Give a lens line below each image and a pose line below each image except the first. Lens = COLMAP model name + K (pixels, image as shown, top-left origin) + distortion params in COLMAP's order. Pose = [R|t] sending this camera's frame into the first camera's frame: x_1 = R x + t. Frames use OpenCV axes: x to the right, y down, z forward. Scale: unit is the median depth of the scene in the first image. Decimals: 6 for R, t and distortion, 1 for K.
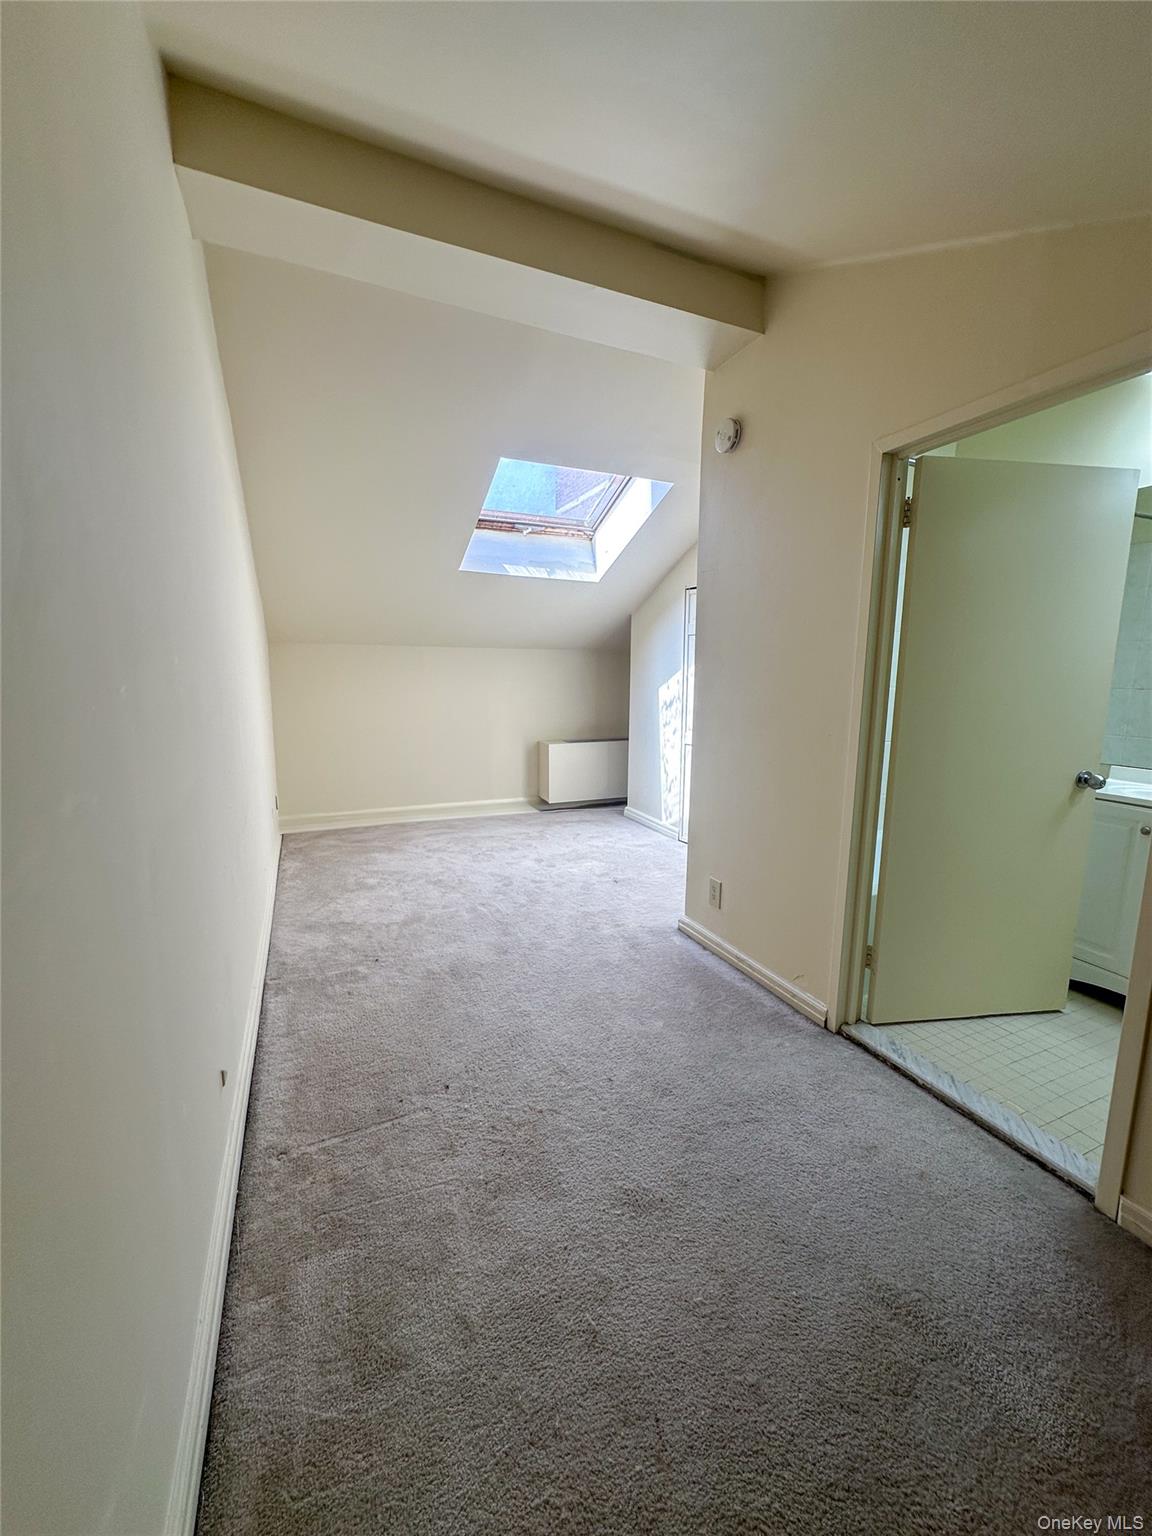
lens RADIAL K [[620.1, 0, 578.5], [0, 620.1, 769.3], [0, 0, 1]] dist [-0.002973, 0.000678]
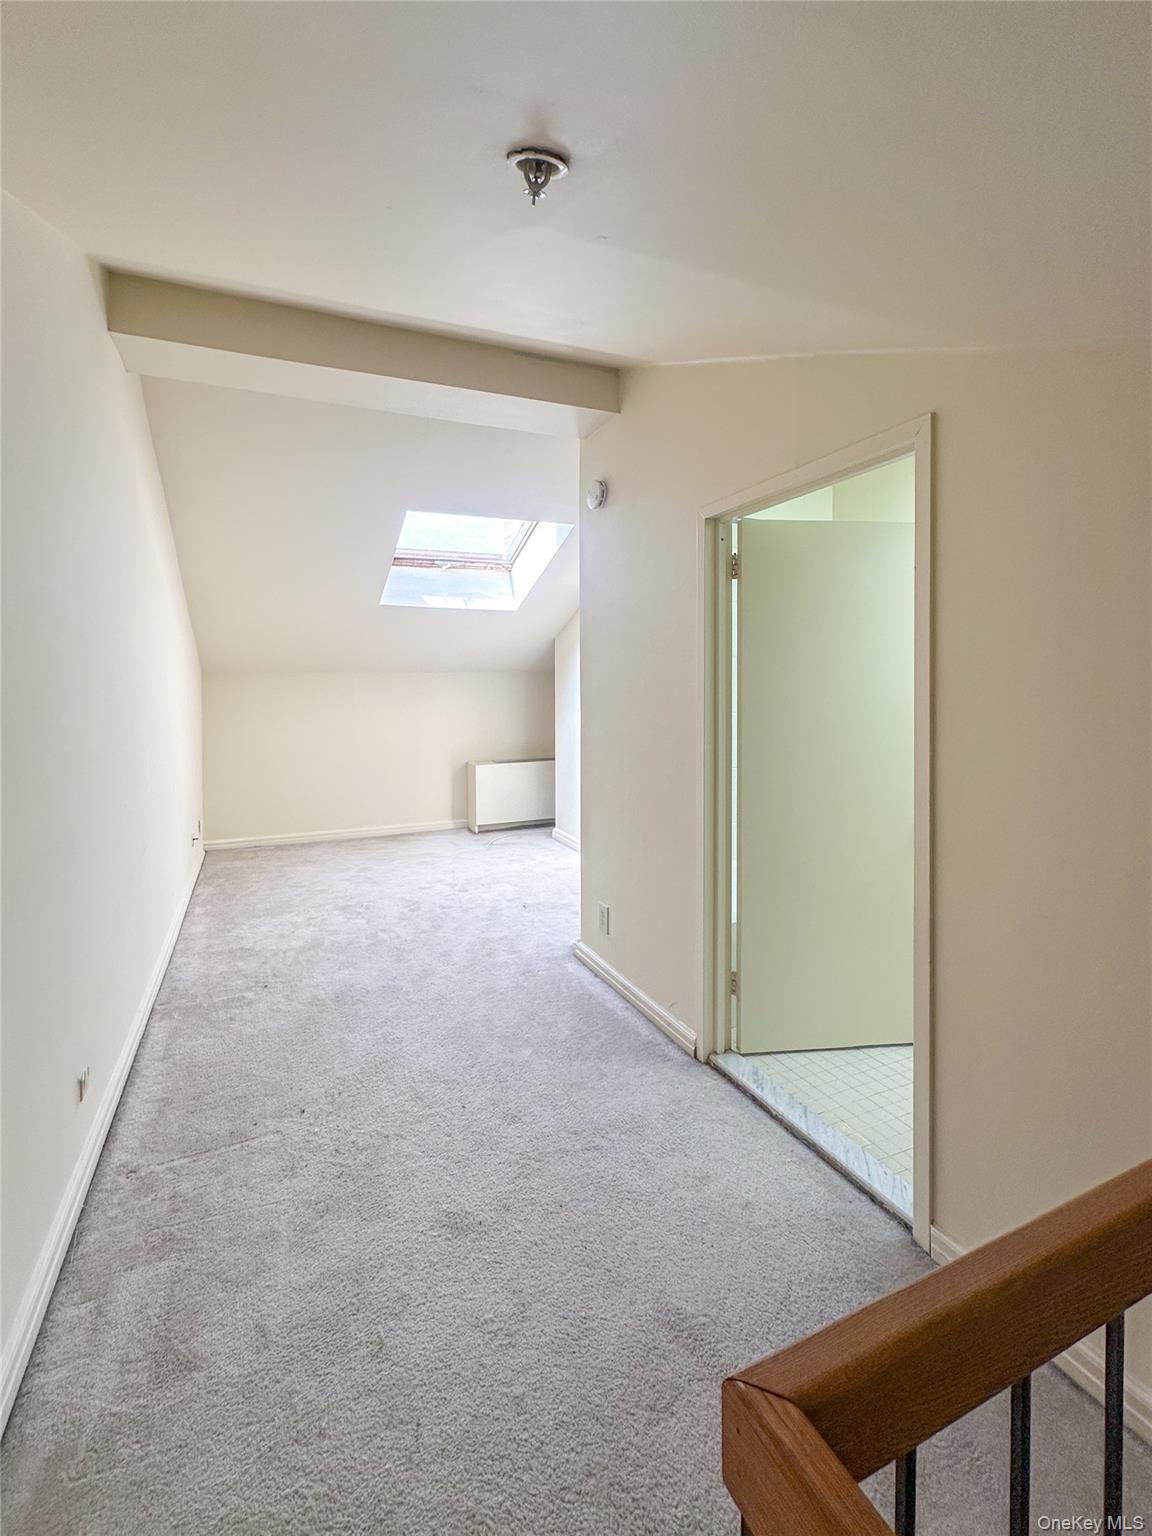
lens RADIAL K [[650.3, 0, 528.5], [0, 650.3, 689.3], [0, 0, 1]] dist [-0.002879, 0.000263]
pose [[0.999317, -0.012692, -0.034698, 0.233056], [0.007580, 0.989597, -0.143668, -0.031733], [0.036161, 0.143307, 0.989018, -0.181950]]
